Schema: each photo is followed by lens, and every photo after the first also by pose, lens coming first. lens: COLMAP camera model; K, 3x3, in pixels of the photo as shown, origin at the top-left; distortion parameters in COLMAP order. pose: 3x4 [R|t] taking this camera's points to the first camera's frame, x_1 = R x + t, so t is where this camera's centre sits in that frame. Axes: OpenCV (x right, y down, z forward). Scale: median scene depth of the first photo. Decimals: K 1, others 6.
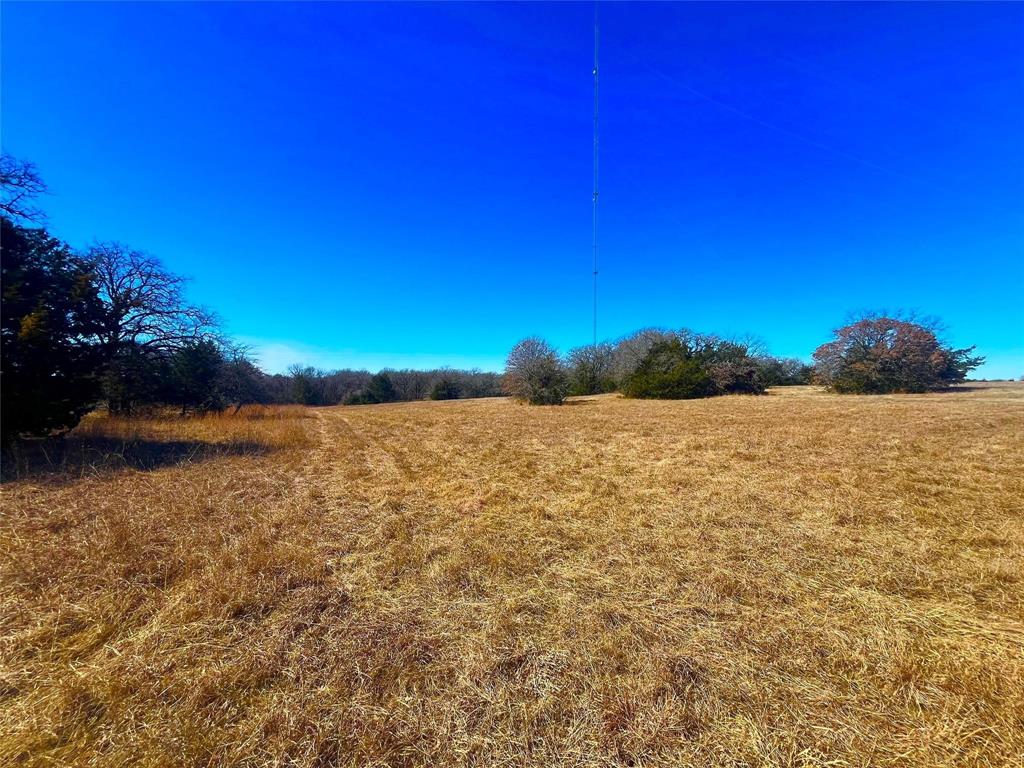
lens RADIAL K [[413.3, 0, 515.2], [0, 413.3, 384.7], [0, 0, 1]] dist [-0.010347, 0.000485]
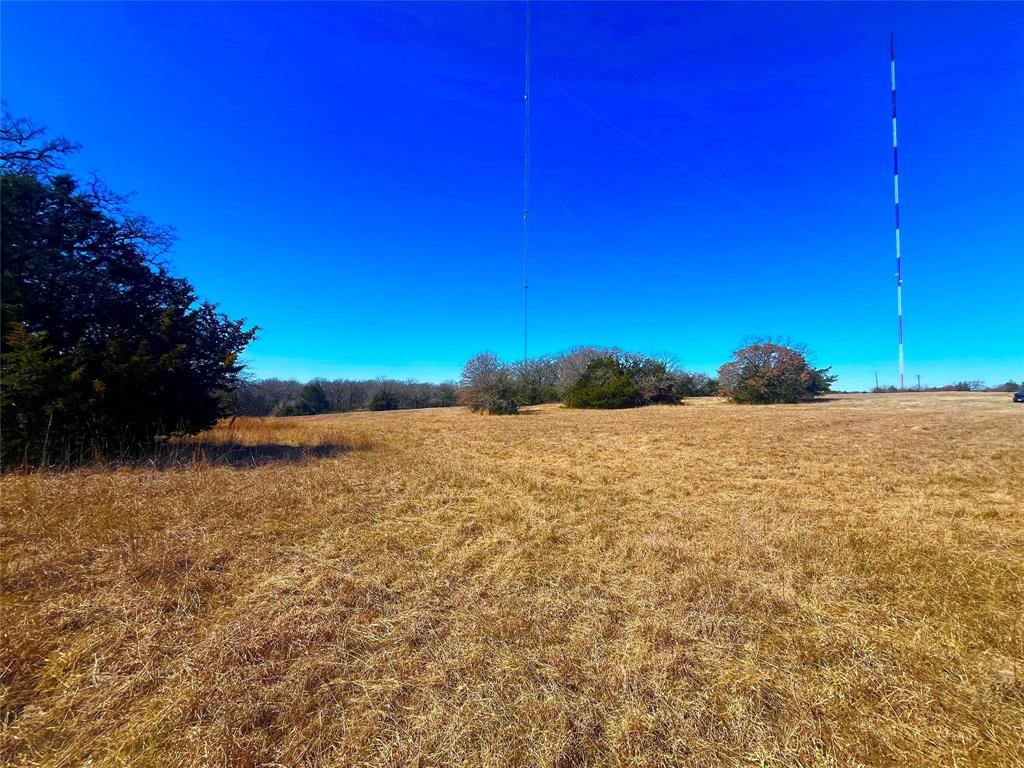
lens RADIAL K [[413.3, 0, 518.4], [0, 413.3, 384.9], [0, 0, 1]] dist [-0.010347, 0.000485]
pose [[0.983887, 0.005896, 0.178693, -0.067696], [-0.001574, 0.999703, -0.024317, -0.003411], [-0.178784, 0.023644, 0.983604, -0.085187]]
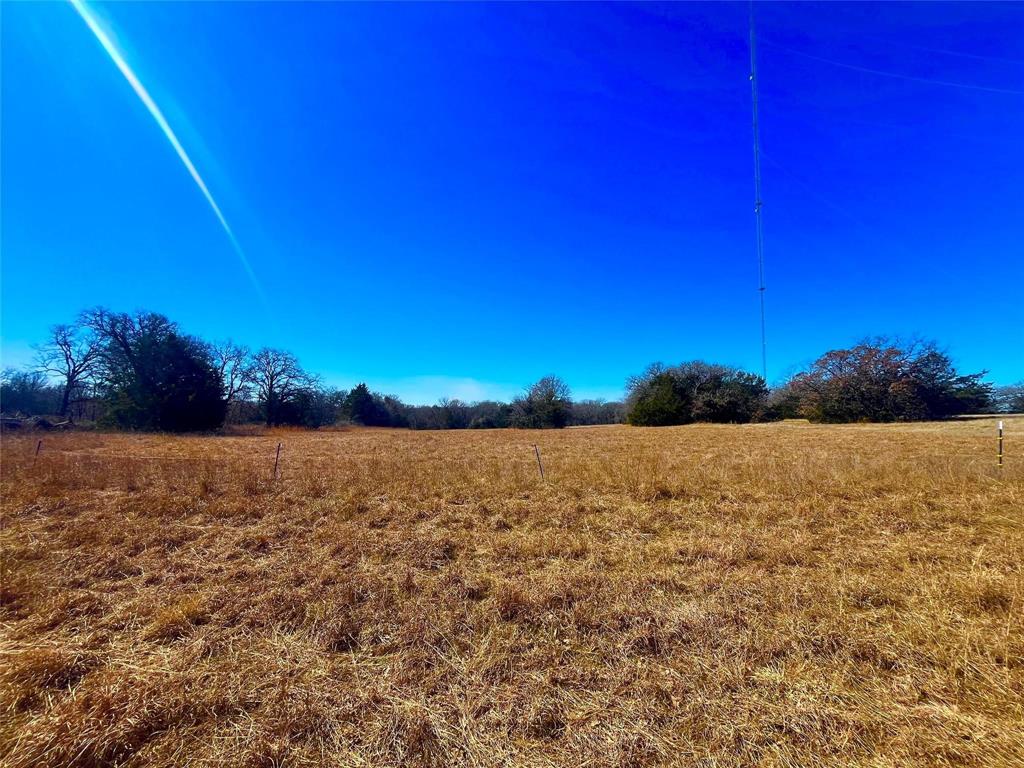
lens RADIAL K [[413.3, 0, 510.8], [0, 413.3, 387.3], [0, 0, 1]] dist [-0.010347, 0.000485]
pose [[0.910119, -0.026476, -0.413499, 0.459598], [0.000222, 0.997988, -0.063410, -0.000600], [0.414346, 0.057619, 0.908294, -0.219610]]
